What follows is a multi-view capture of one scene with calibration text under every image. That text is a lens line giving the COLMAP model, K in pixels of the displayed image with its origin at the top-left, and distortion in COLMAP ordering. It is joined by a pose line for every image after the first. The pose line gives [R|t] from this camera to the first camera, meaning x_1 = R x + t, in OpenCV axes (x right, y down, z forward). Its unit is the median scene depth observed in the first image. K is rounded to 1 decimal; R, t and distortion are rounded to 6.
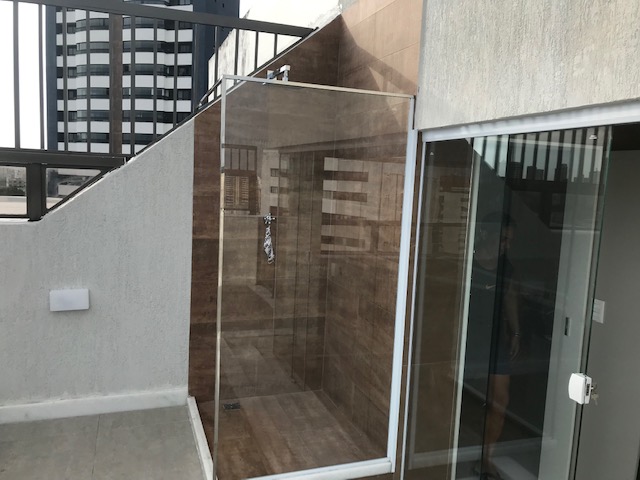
lens RADIAL K [[525.7, 0, 319.4], [0, 525.7, 238.3], [0, 0, 1]] dist [0.008460, -0.003198]
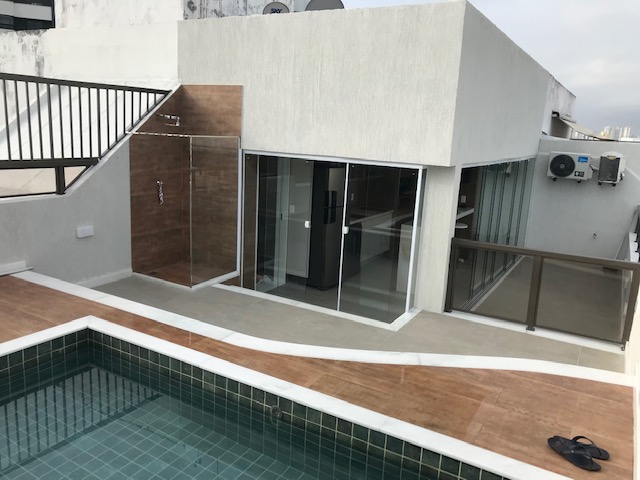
lens RADIAL K [[525.7, 0, 319.5], [0, 525.7, 238.7], [0, 0, 1]] dist [0.008460, -0.003198]
pose [[0.765565, -0.143215, 0.627216, -1.057620], [0.058332, 0.986345, 0.154017, -0.116590], [-0.640709, -0.081323, 0.763465, -1.143528]]
